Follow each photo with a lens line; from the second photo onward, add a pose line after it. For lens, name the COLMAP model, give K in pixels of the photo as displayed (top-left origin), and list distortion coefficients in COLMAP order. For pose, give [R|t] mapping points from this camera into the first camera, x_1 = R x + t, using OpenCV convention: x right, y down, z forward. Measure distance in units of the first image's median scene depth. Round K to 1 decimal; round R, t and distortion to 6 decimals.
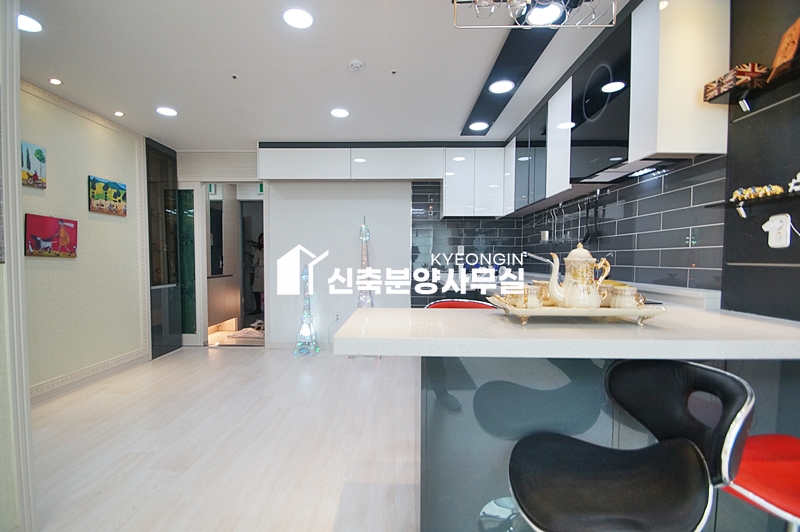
lens RADIAL K [[352.3, 0, 392.9], [0, 352.3, 273.6], [0, 0, 1]] dist [0.014501, -0.017682]
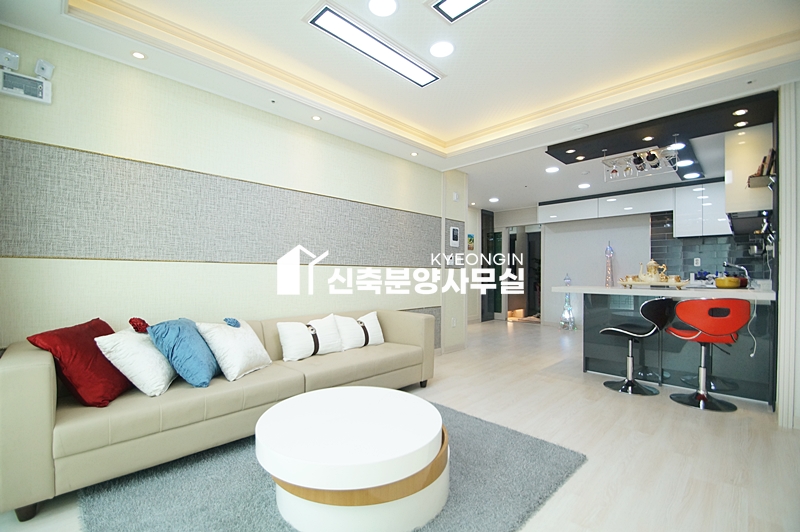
lens RADIAL K [[352.3, 0, 392.9], [0, 352.3, 273.6], [0, 0, 1]] dist [0.014501, -0.017682]
pose [[0.718323, -0.001725, -0.695707, 0.299362], [-0.028767, 0.999068, -0.032179, 0.050353], [0.695115, 0.043128, 0.717604, -0.696707]]
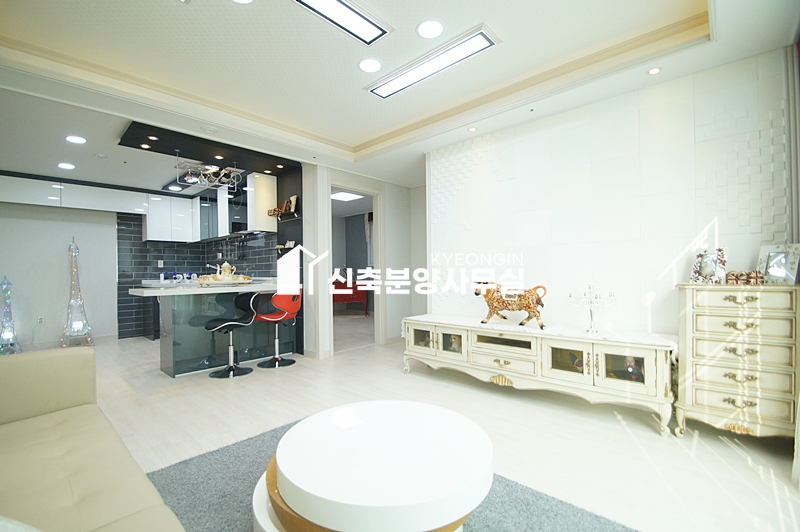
lens RADIAL K [[352.3, 0, 392.9], [0, 352.3, 273.6], [0, 0, 1]] dist [0.014501, -0.017682]
pose [[0.668162, -0.015229, 0.743860, -0.253461], [0.044551, 0.998815, -0.019568, 0.045995], [-0.742681, 0.046214, 0.668049, -0.679808]]
